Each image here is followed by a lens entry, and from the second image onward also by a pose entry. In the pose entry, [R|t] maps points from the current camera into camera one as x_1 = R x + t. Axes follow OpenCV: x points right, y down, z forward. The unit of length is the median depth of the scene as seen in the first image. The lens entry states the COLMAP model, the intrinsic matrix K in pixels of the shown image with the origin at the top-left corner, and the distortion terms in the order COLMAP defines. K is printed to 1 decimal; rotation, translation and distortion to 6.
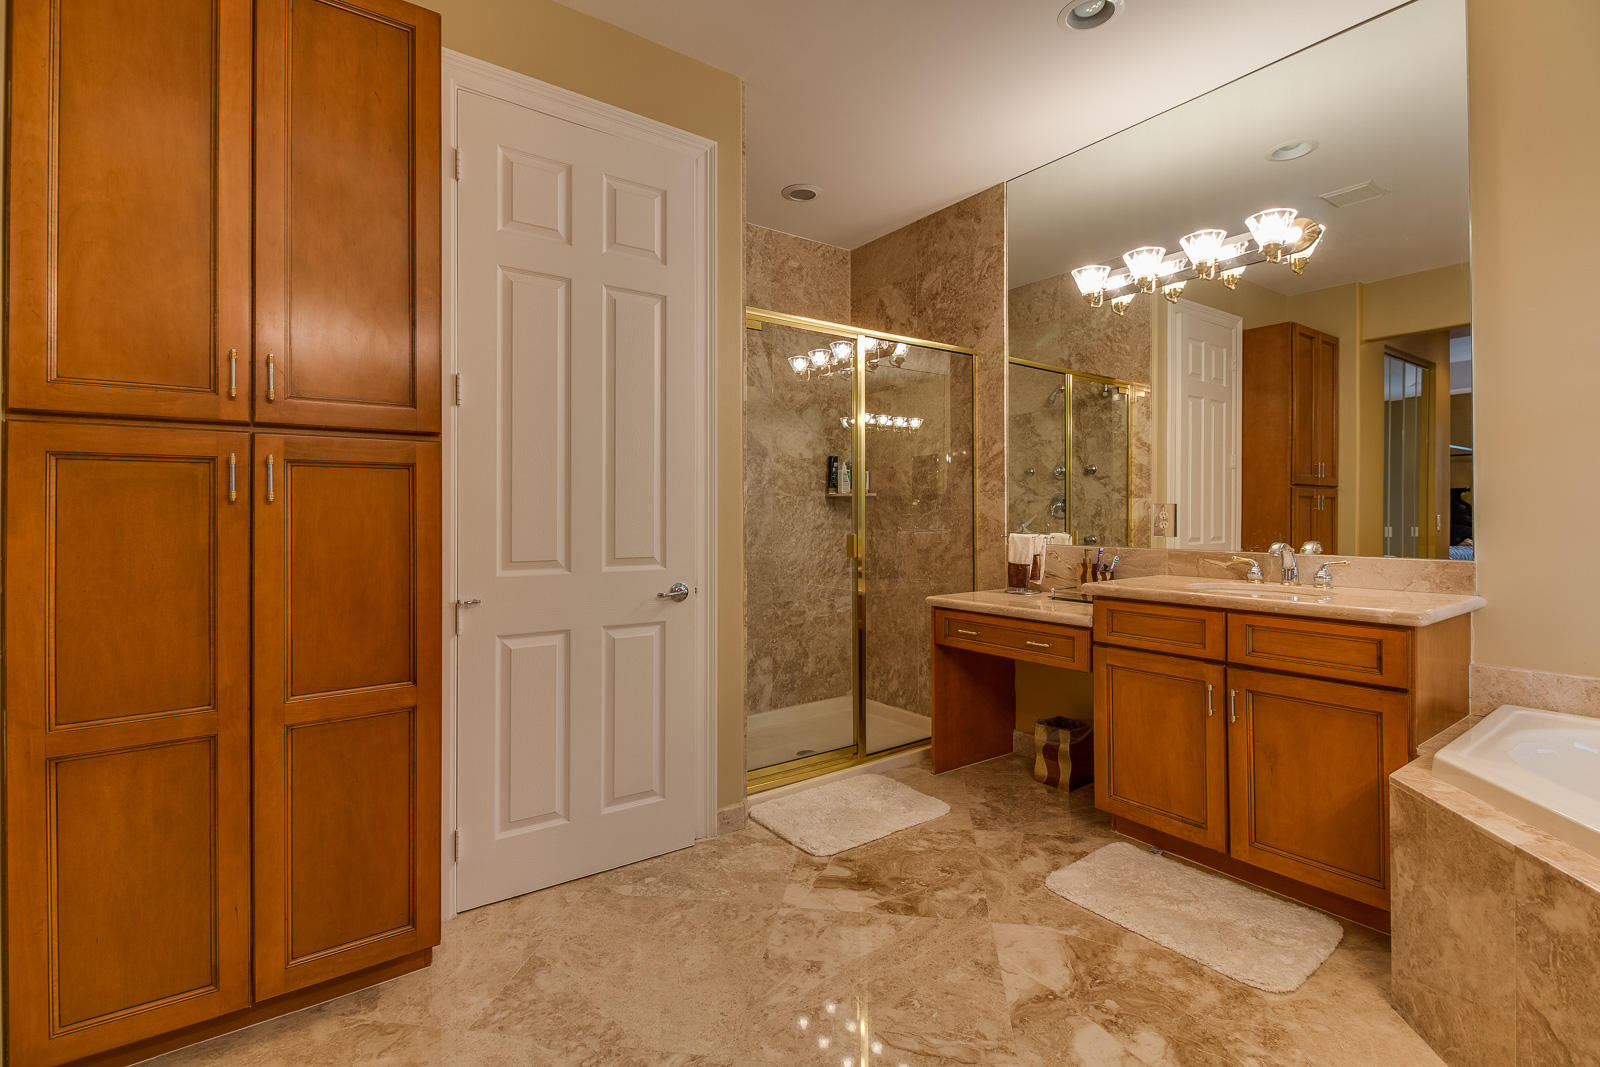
lens RADIAL K [[737.0, 0, 797.2], [0, 737.0, 529.5], [0, 0, 1]] dist [0.023713, -0.018544]
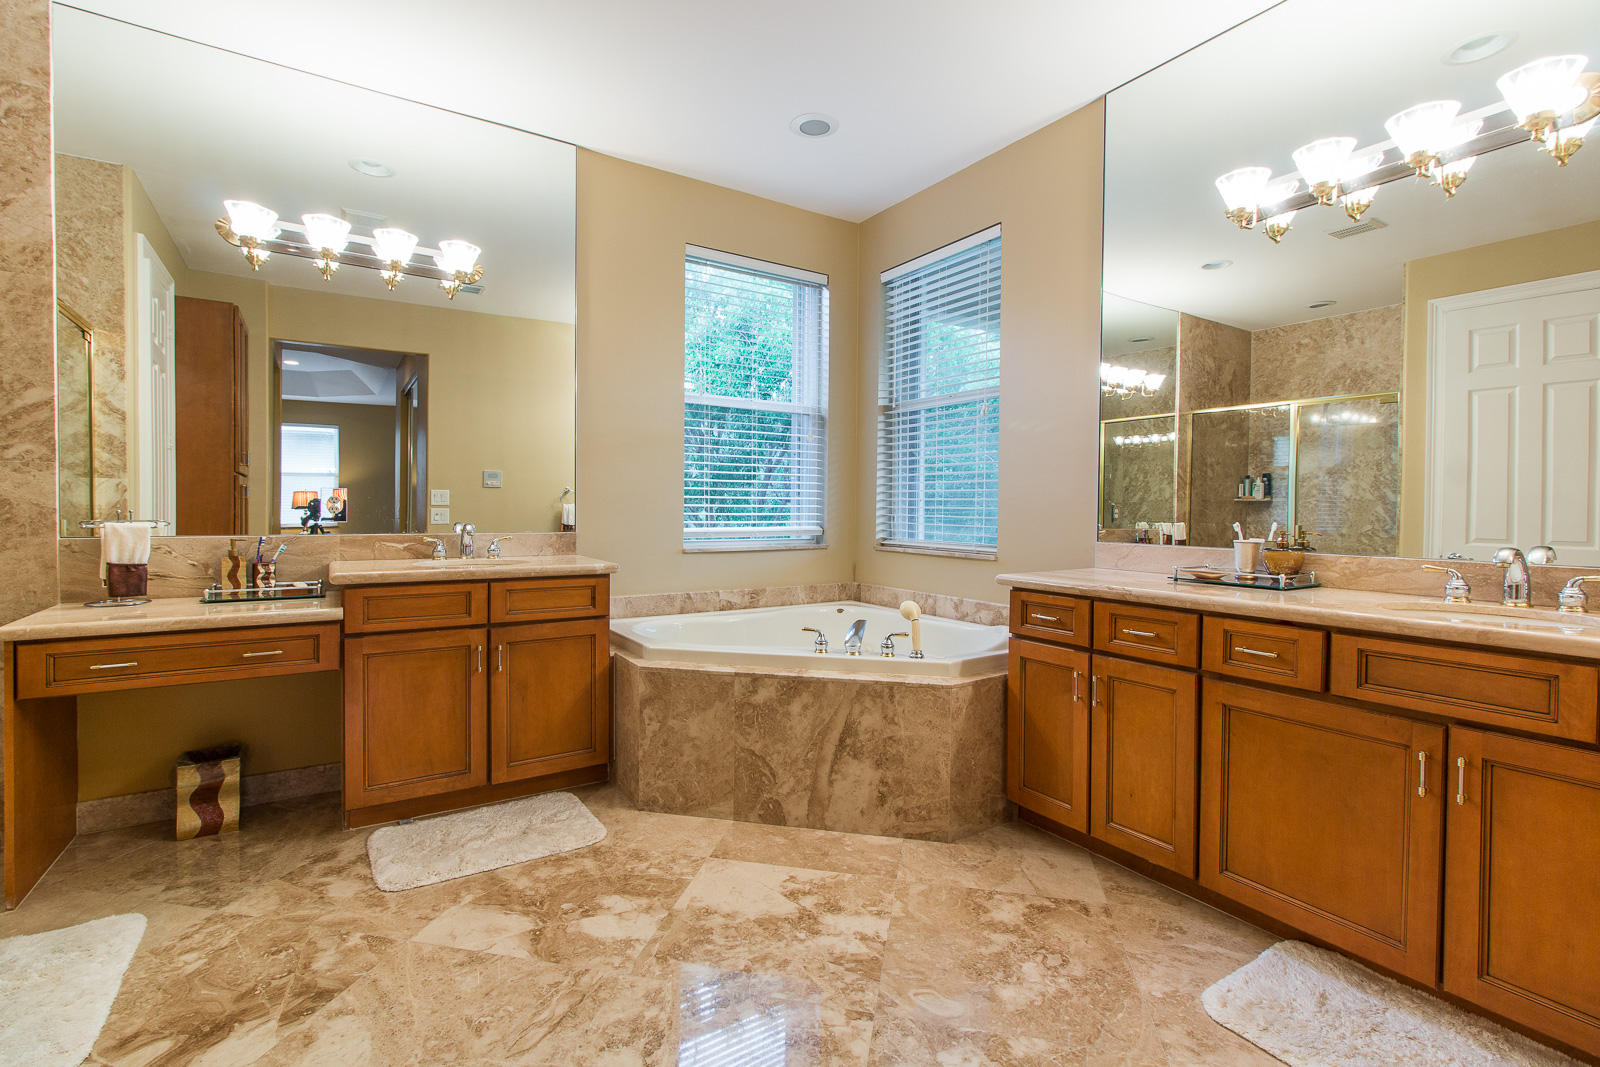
lens RADIAL K [[736.6, 0, 798.1], [0, 736.6, 543.4], [0, 0, 1]] dist [0.011718, -0.000810]
pose [[0.063775, -0.045514, 0.996926, -0.526210], [0.012969, 0.998913, 0.044775, 0.002463], [-0.997880, 0.010073, 0.064296, 0.395984]]
